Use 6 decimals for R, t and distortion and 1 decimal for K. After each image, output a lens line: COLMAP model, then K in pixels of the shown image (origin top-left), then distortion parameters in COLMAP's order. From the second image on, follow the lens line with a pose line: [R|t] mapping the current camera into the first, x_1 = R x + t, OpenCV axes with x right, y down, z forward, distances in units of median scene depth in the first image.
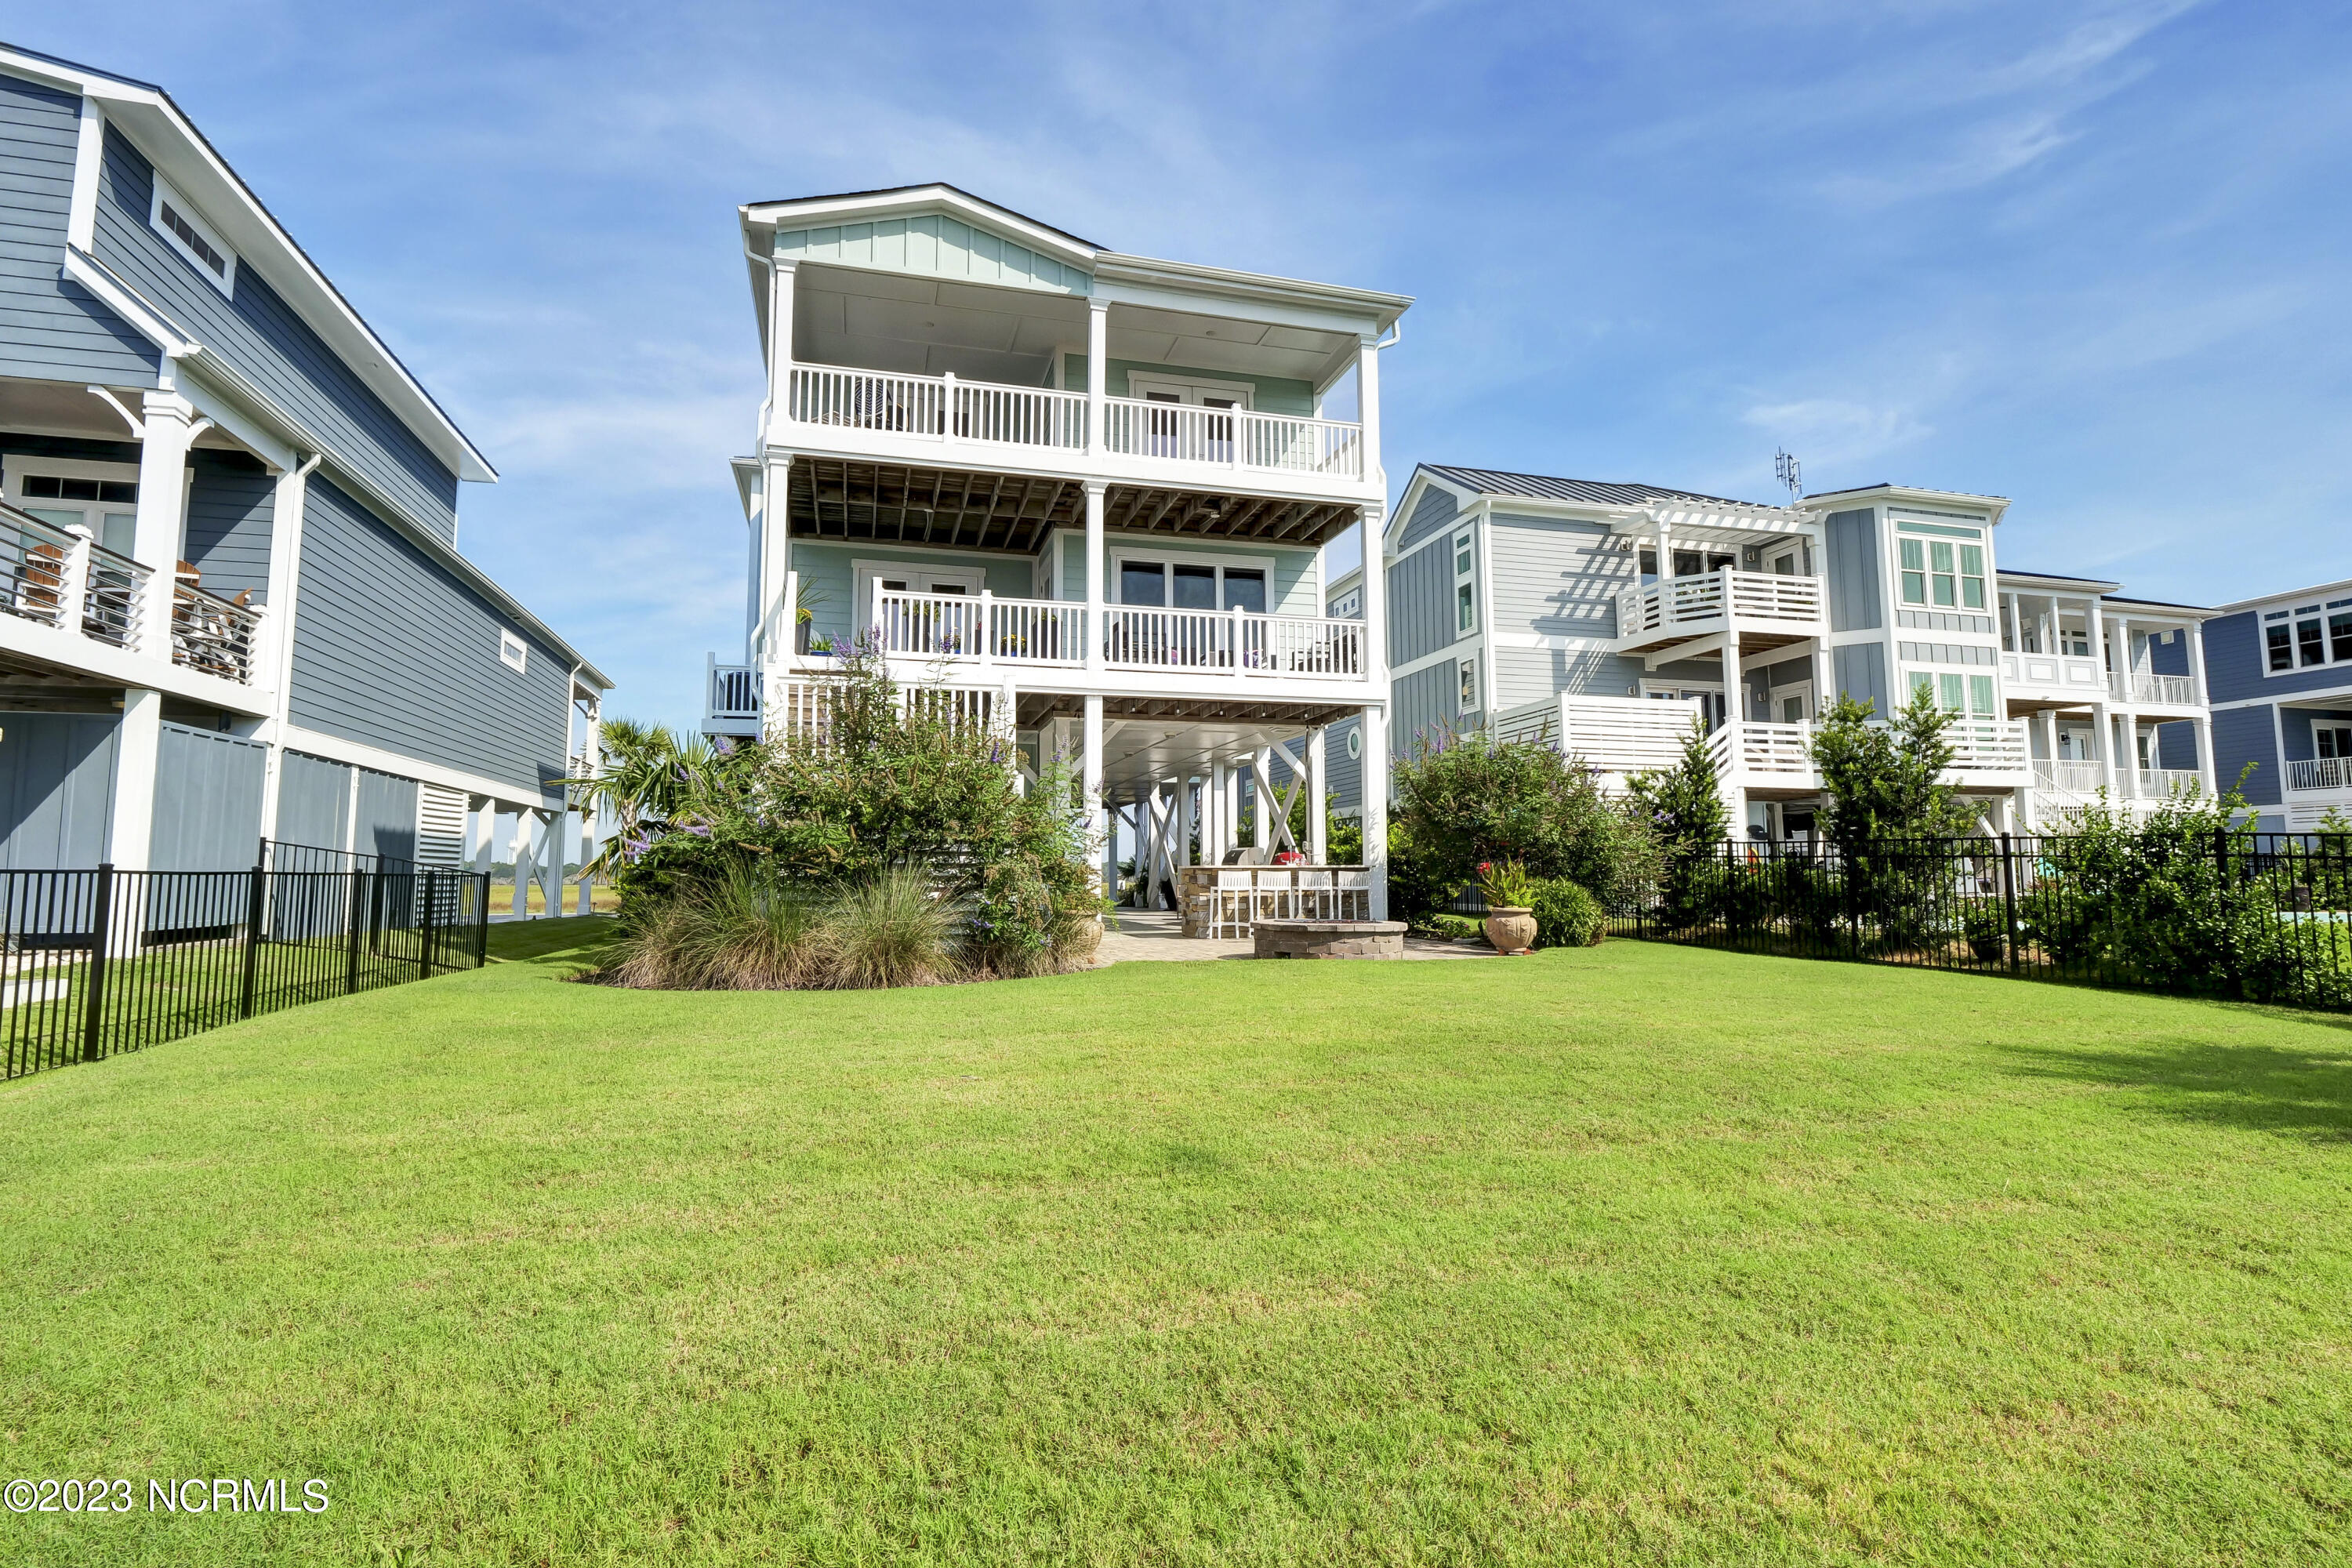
lens RADIAL K [[1159.4, 0, 1160.2], [0, 1159.4, 773.7], [0, 0, 1]] dist [-0.014792, -0.001583]
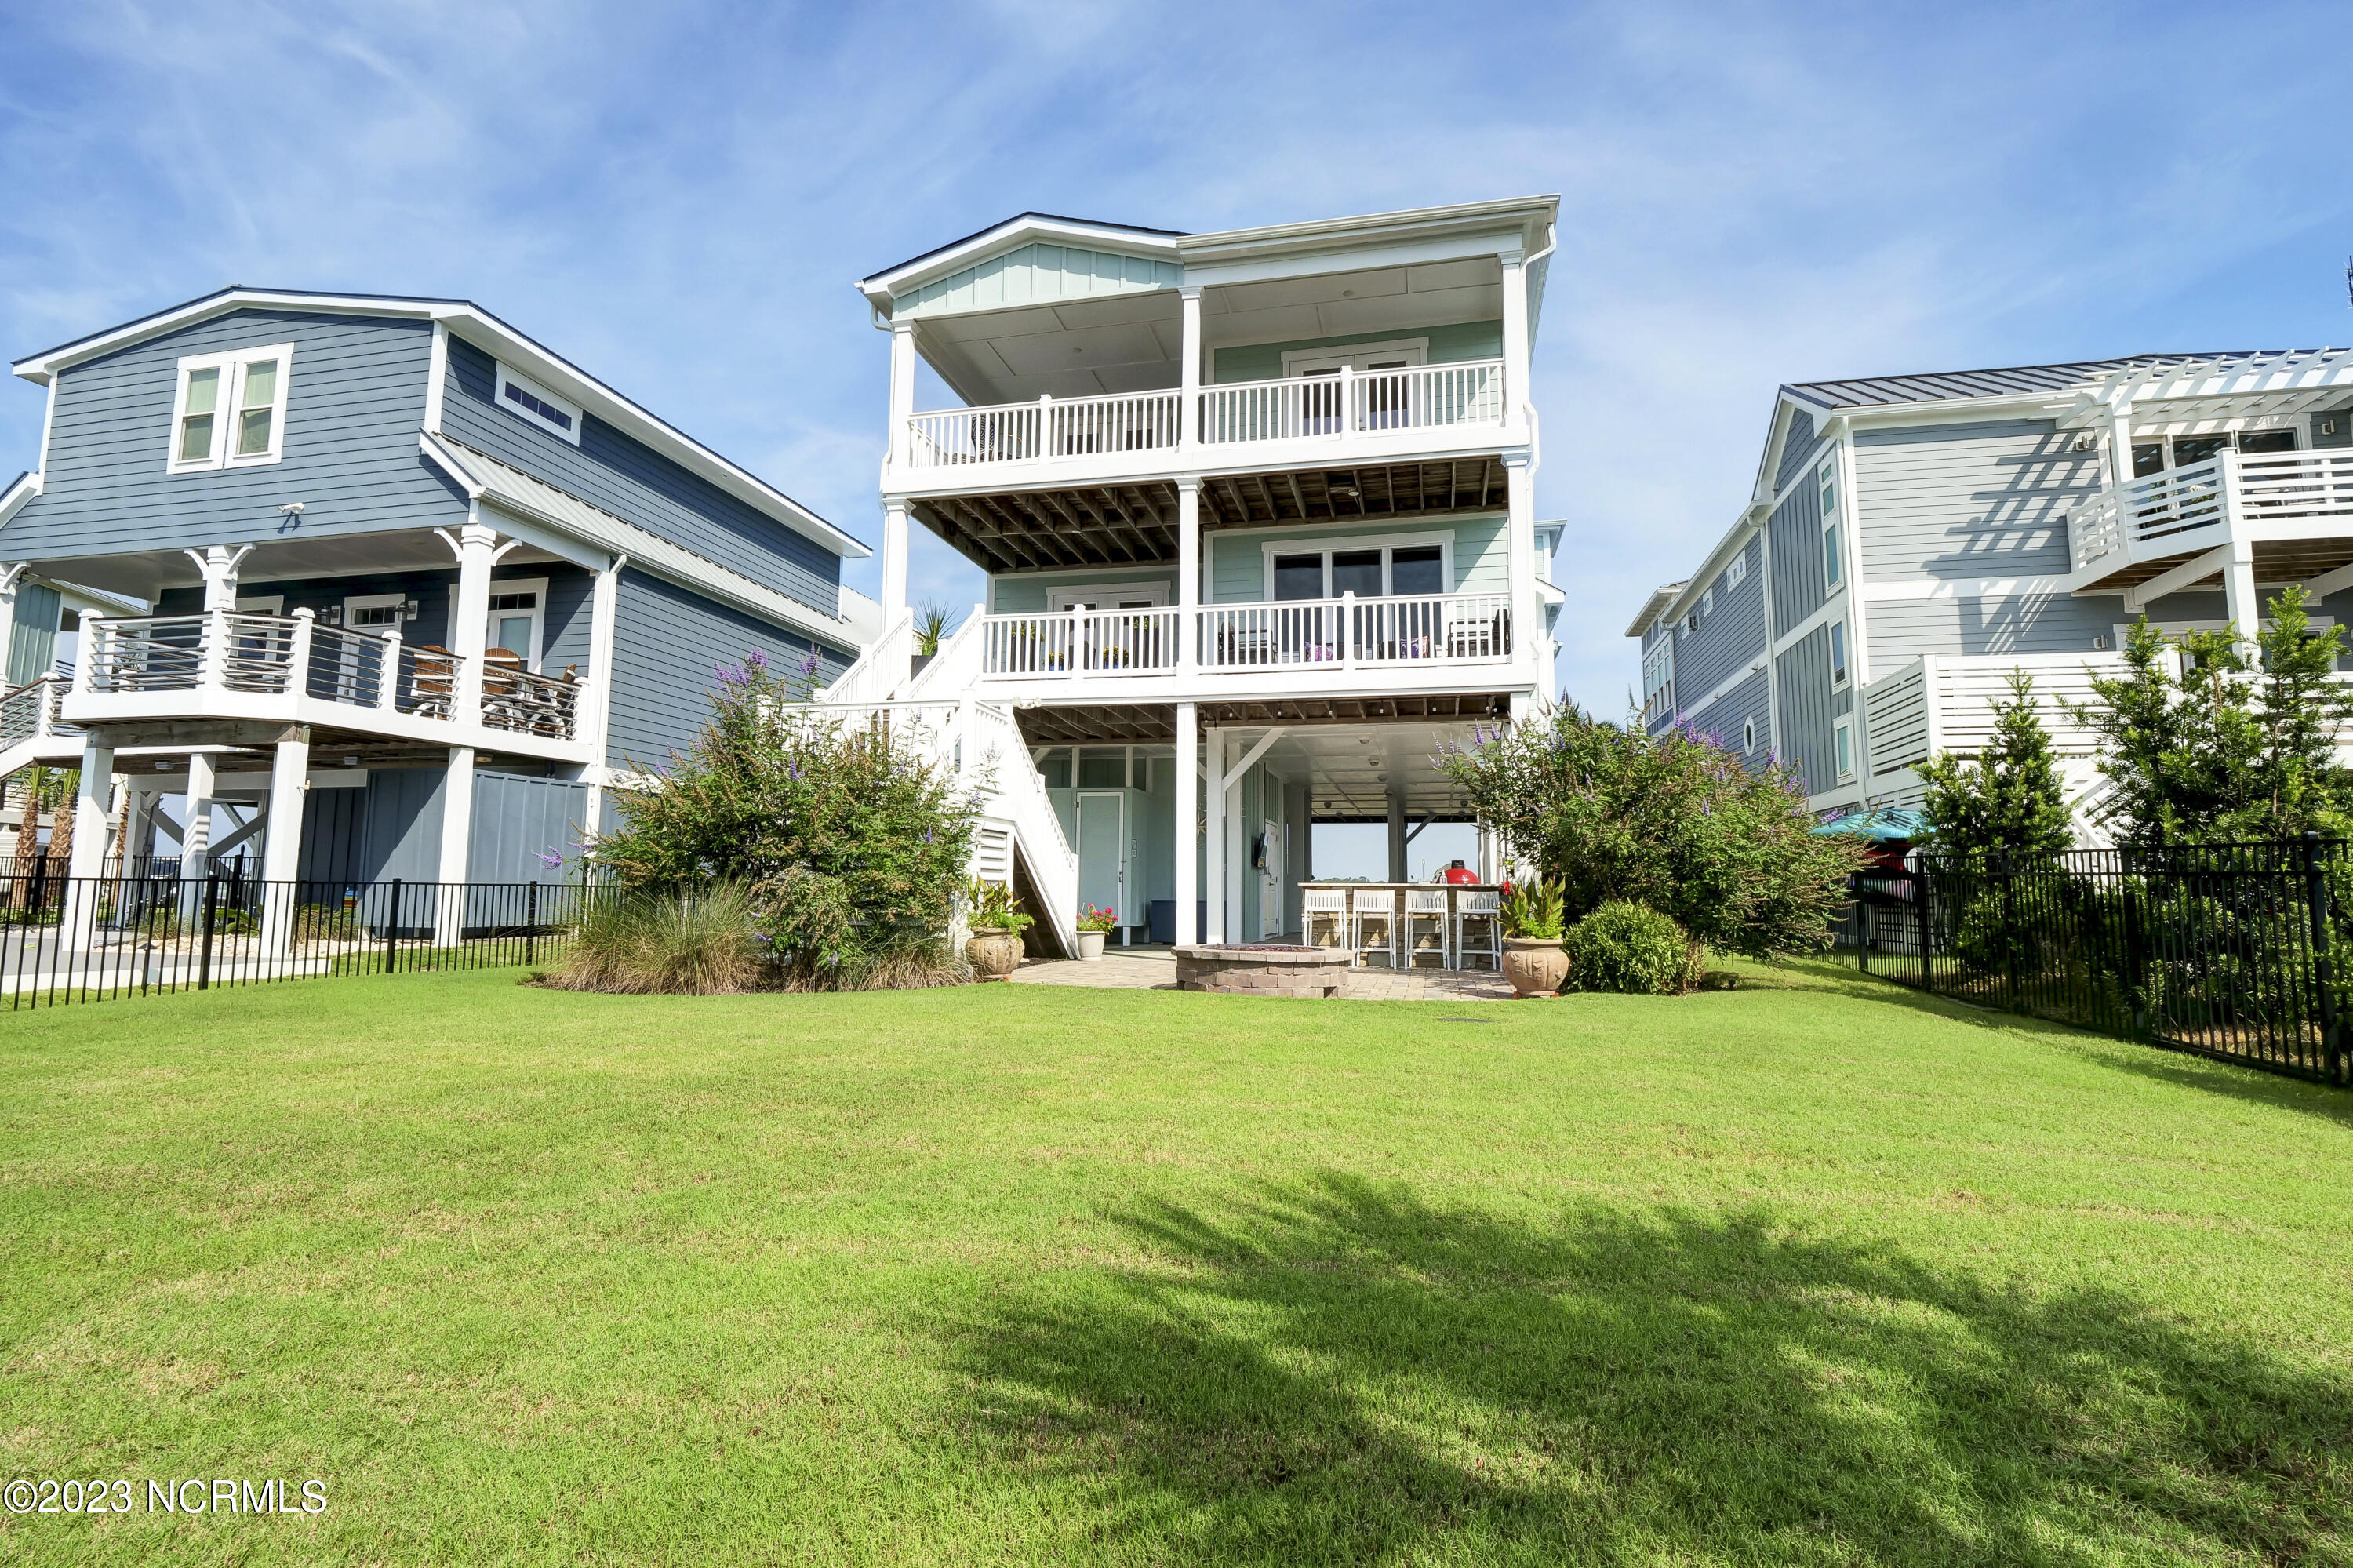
lens RADIAL K [[1159.9, 0, 1165.9], [0, 1159.9, 773.6], [0, 0, 1]] dist [-0.014792, -0.001583]
pose [[0.878445, -0.039380, -0.476218, 0.365074], [0.031946, 0.999209, -0.023699, 0.011682], [0.476774, 0.005605, 0.879008, 0.153964]]
